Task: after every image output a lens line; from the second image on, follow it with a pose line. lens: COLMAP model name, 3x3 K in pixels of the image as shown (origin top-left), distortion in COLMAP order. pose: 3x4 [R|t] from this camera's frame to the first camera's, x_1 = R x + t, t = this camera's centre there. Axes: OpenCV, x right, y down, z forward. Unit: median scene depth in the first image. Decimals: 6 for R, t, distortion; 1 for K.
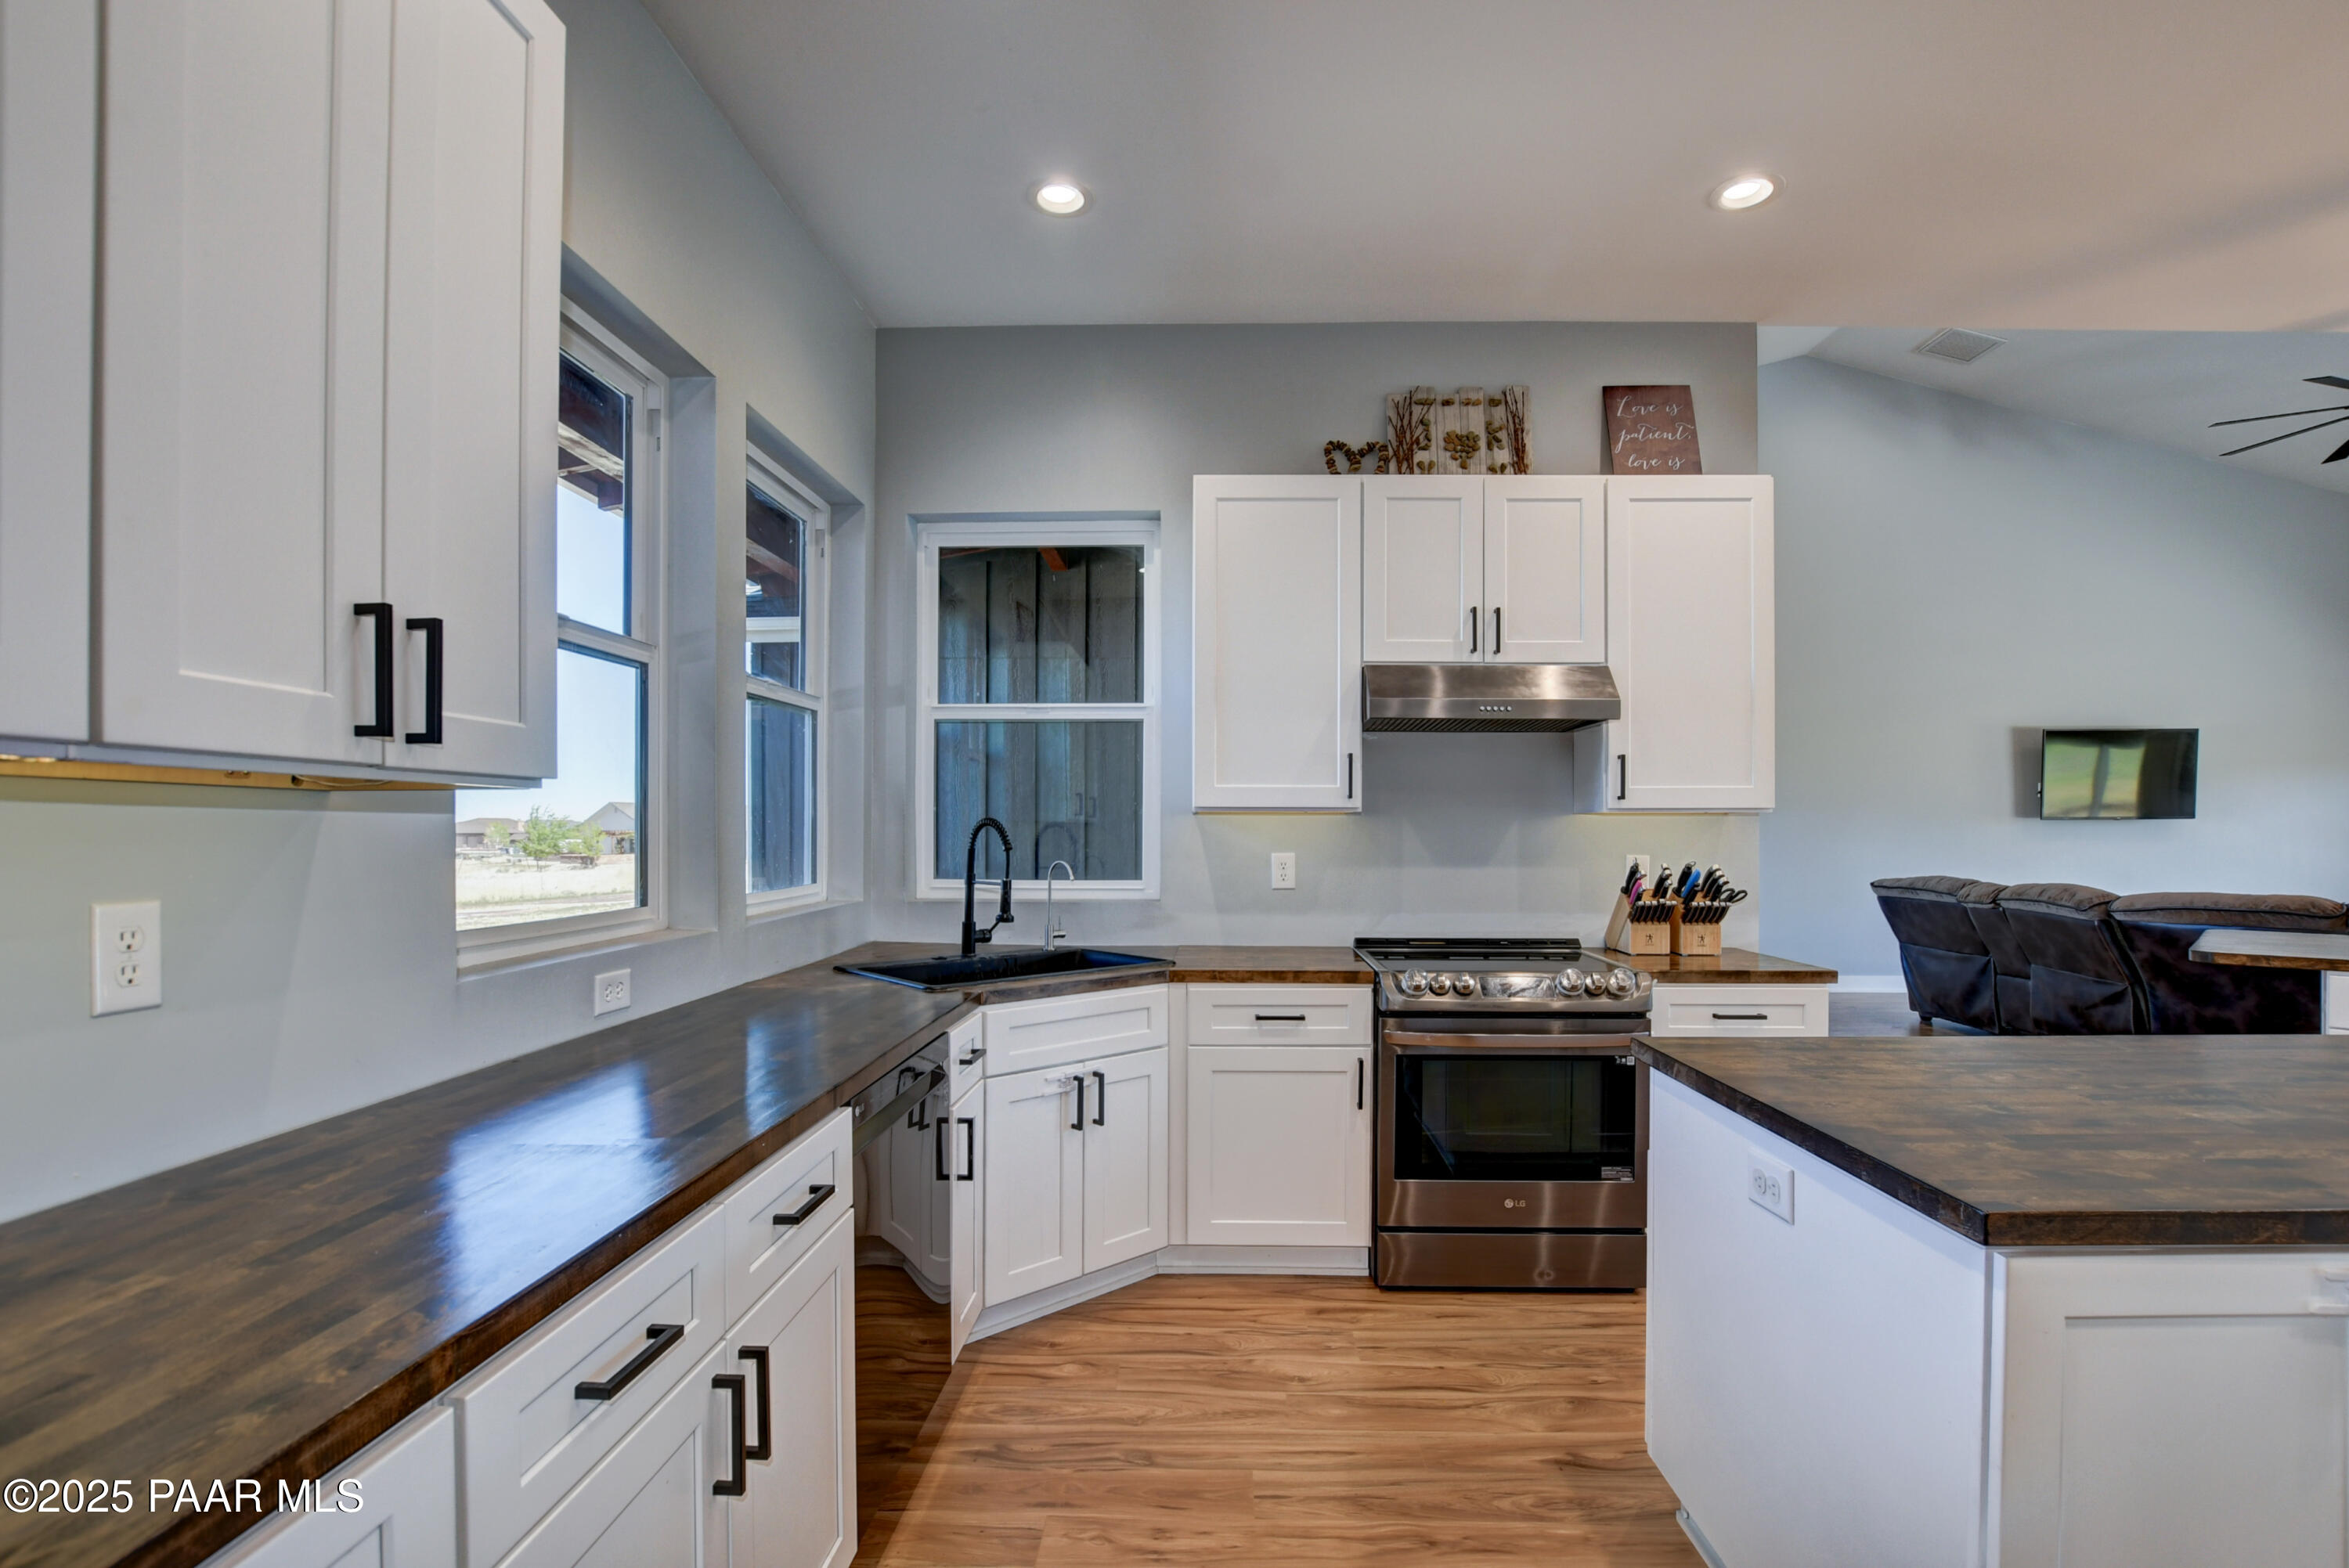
lens RADIAL K [[1103.0, 0, 1193.5], [0, 1103.0, 819.9], [0, 0, 1]] dist [-0.000272, 0.000082]
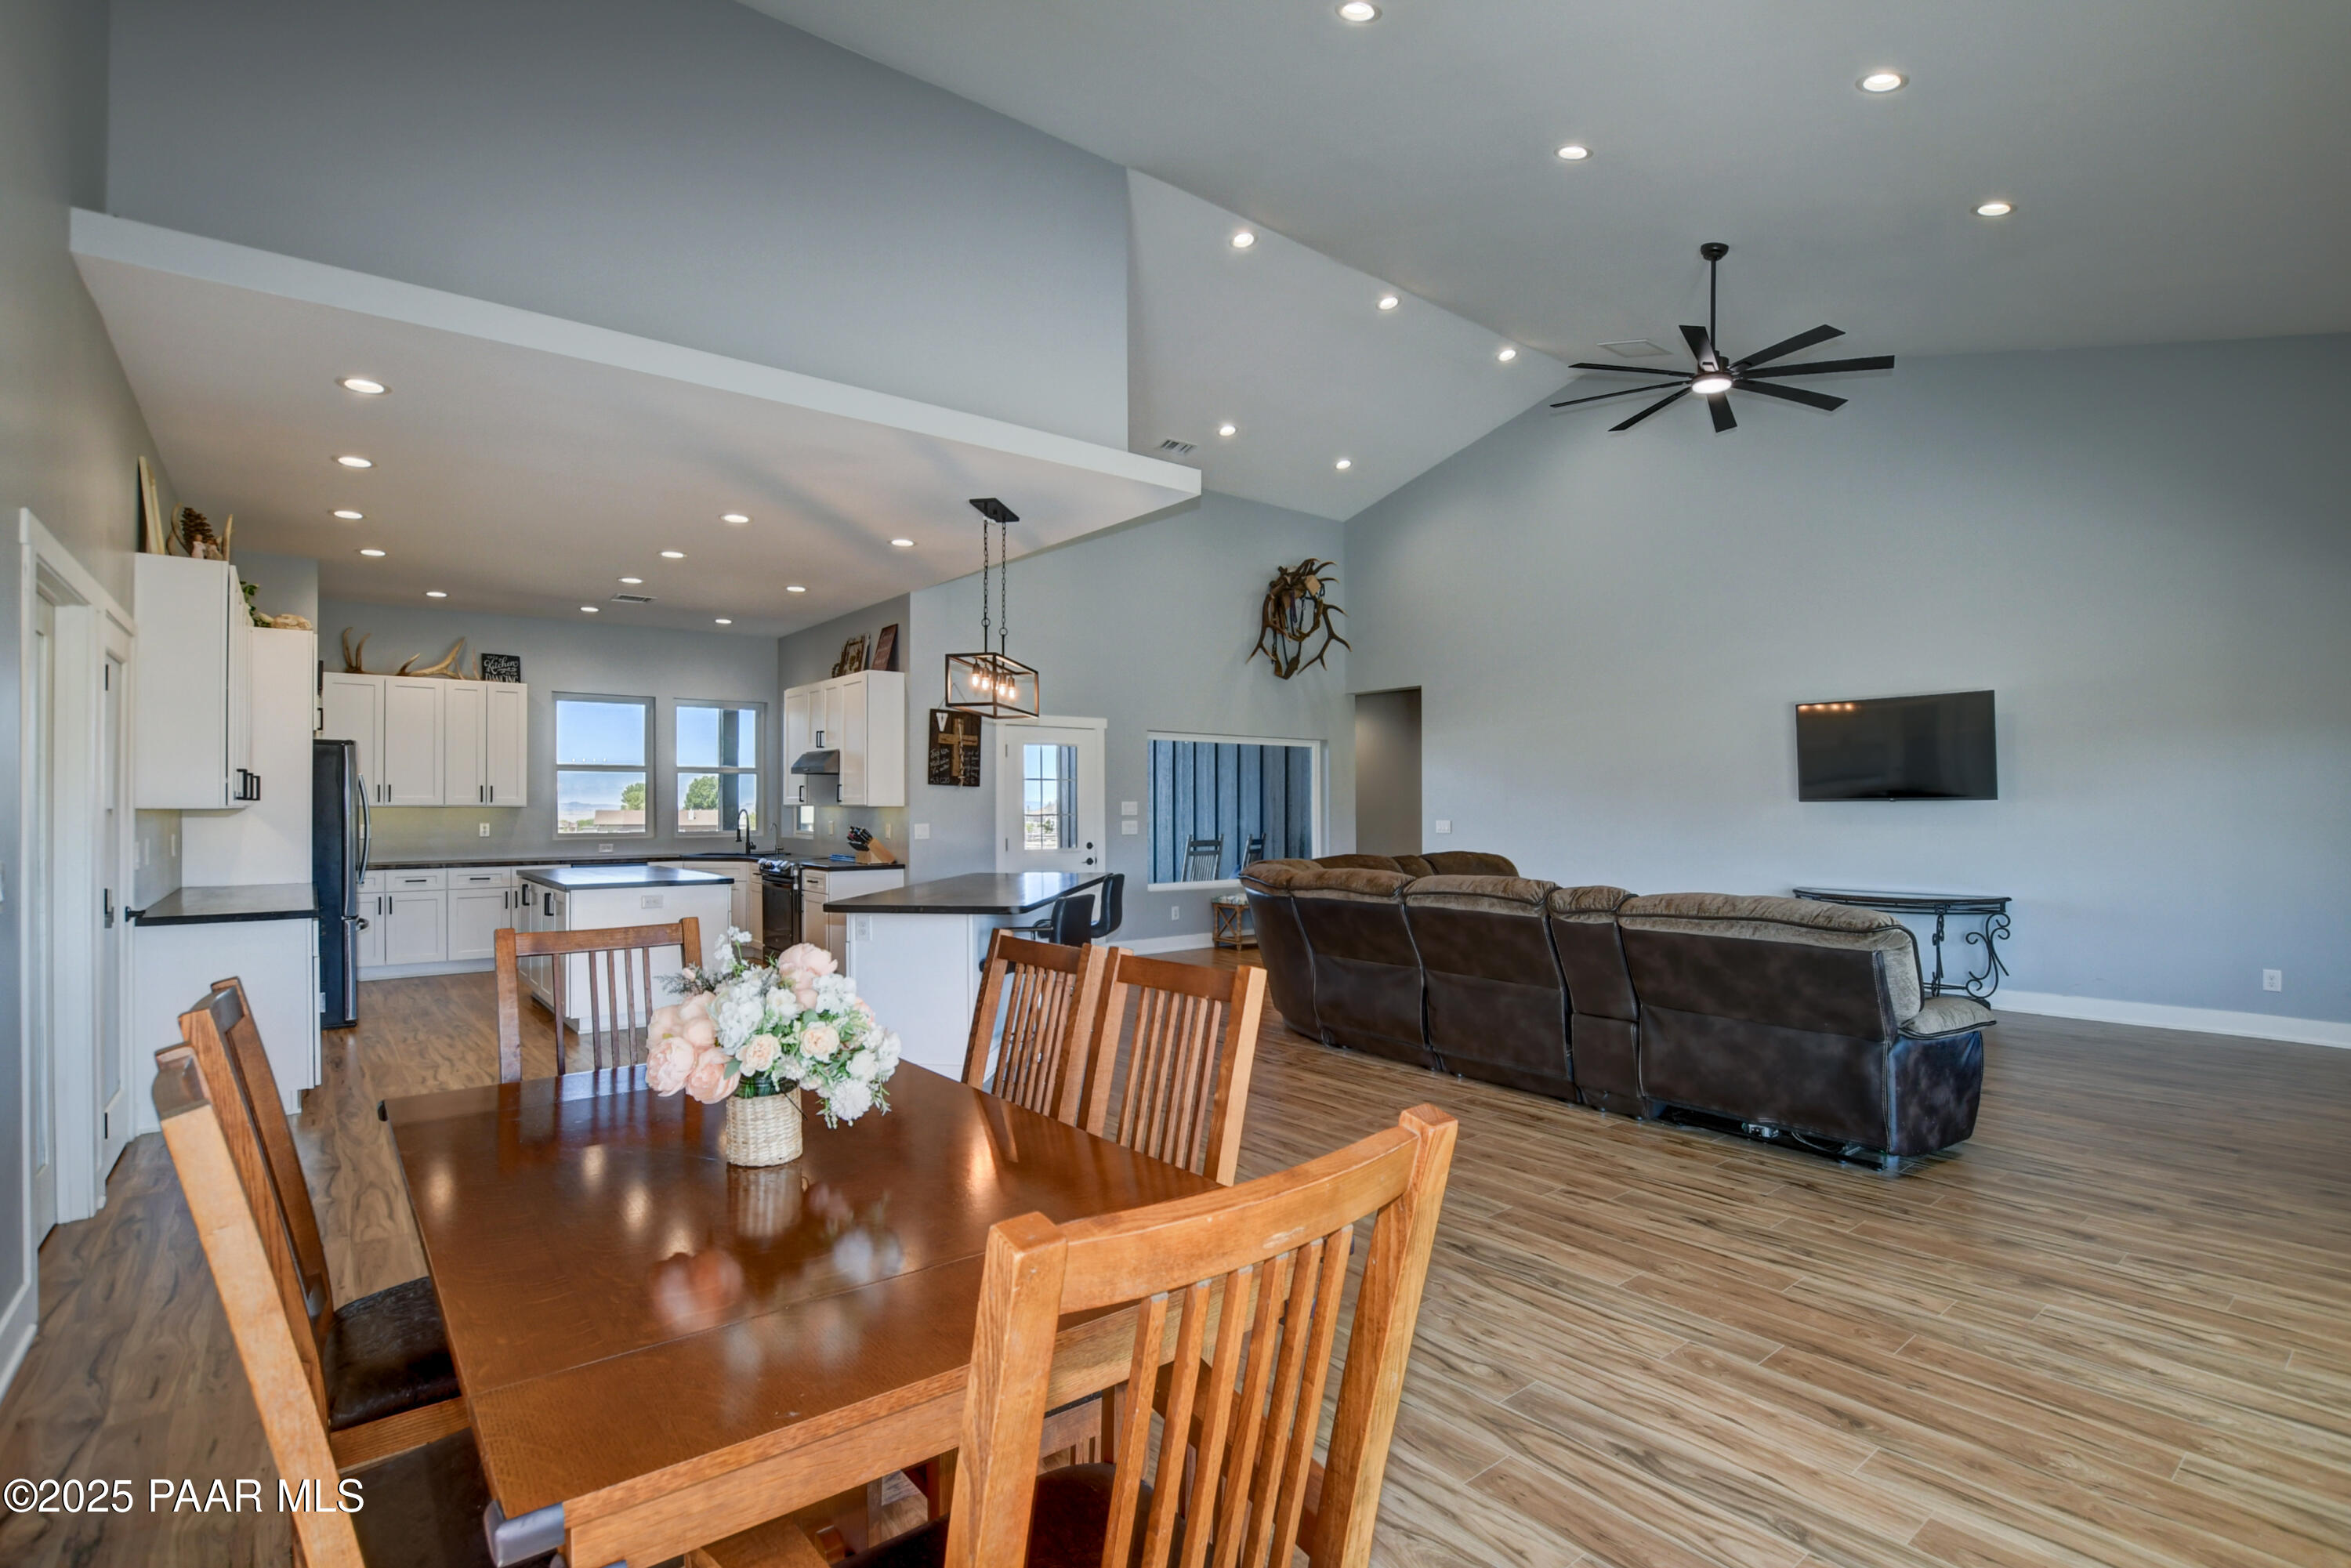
lens RADIAL K [[1100.3, 0, 1175.5], [0, 1100.3, 784.0], [0, 0, 1]] dist [-0.041392, 0.000052]
pose [[0.643273, -0.017381, -0.765439, 2.839174], [0.009965, 0.999848, -0.014329, -0.014954], [0.765572, 0.001590, 0.643349, -0.058789]]
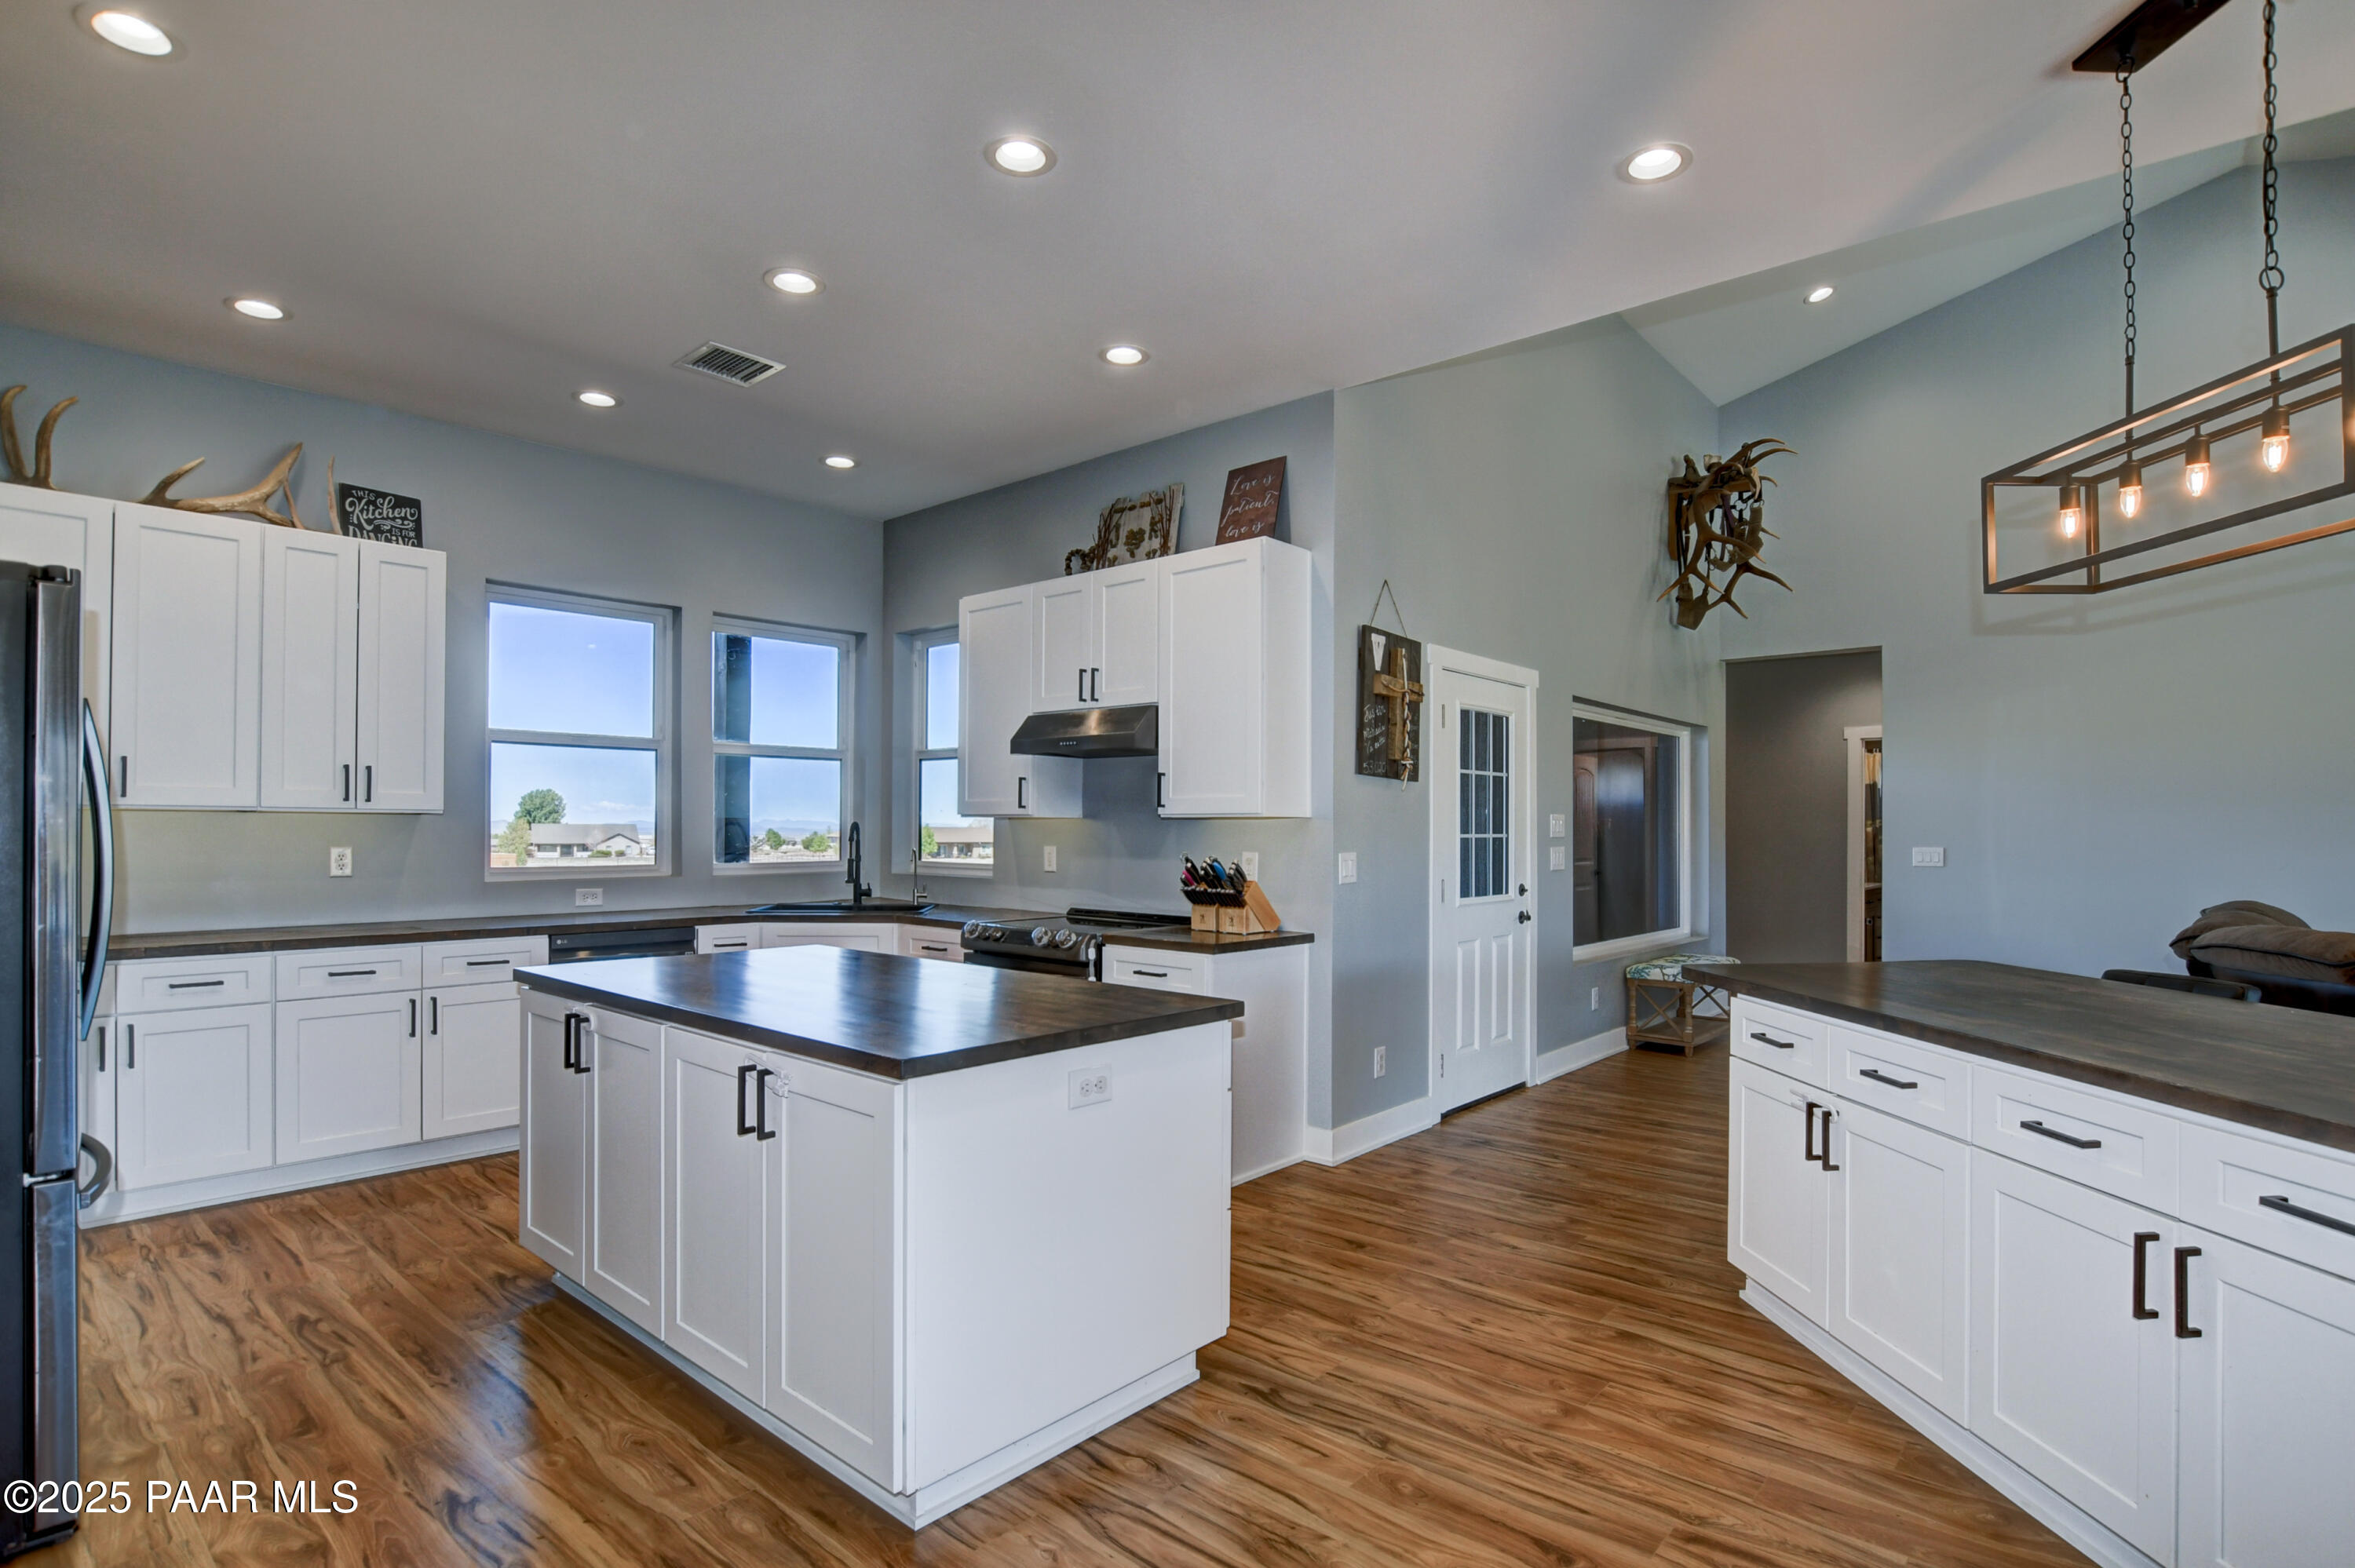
lens RADIAL K [[1141.6, 0, 1175.9], [0, 1141.6, 813.3], [0, 0, 1]] dist [-0.030176, -0.000400]
pose [[0.761130, -0.005049, -0.648580, 1.247699], [0.001024, 0.999978, -0.006583, -0.002201], [0.648599, 0.004346, 0.761118, -0.008329]]
